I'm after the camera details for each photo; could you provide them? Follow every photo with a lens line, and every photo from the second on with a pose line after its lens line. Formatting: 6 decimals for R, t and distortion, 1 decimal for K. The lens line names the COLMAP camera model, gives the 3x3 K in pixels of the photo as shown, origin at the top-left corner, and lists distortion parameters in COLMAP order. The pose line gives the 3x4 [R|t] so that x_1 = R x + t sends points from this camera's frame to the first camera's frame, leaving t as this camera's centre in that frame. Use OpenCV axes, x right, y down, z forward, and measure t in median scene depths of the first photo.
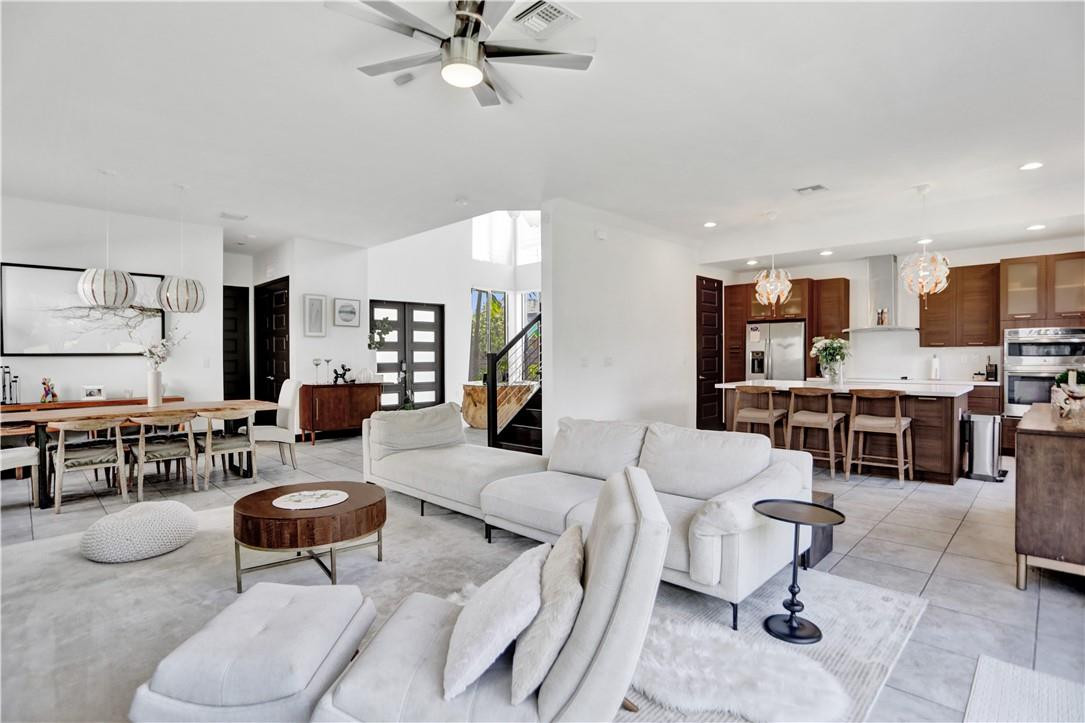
lens RADIAL K [[552.2, 0, 539.0], [0, 552.2, 359.8], [0, 0, 1]] dist [-0.031918, 0.004204]
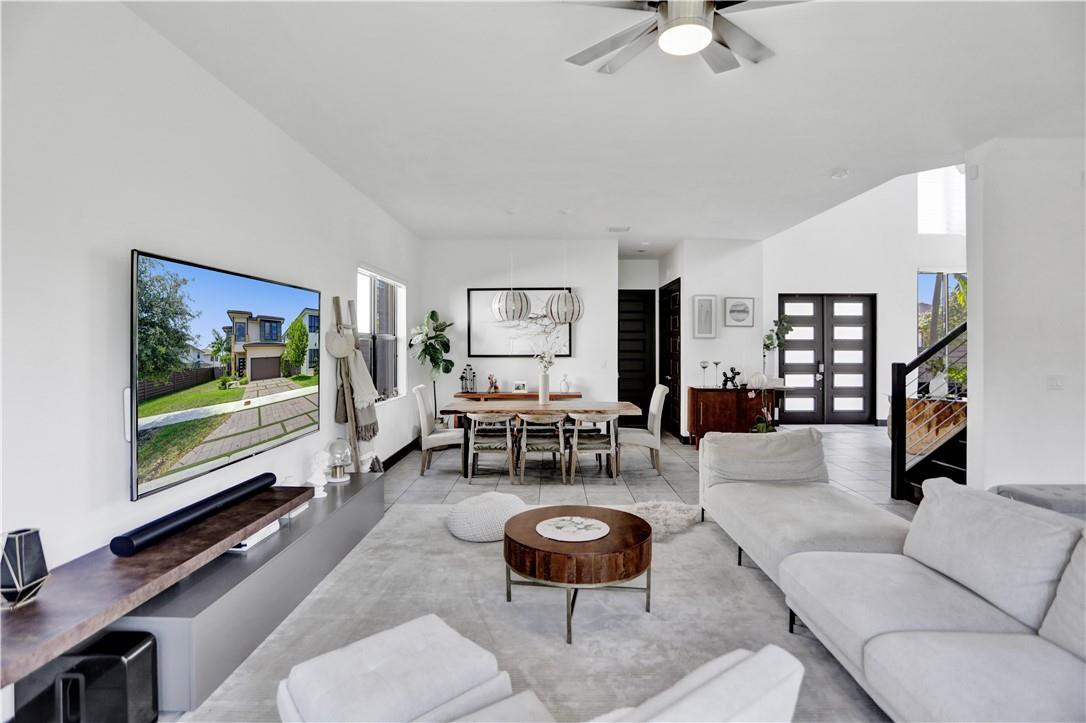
lens RADIAL K [[552.7, 0, 532.1], [0, 552.7, 345.8], [0, 0, 1]] dist [-0.031918, 0.004204]
pose [[0.689509, 0.008374, -0.724229, 0.105784], [-0.010098, 0.999947, 0.001948, -0.031656], [0.724207, 0.005970, 0.689557, 0.114572]]
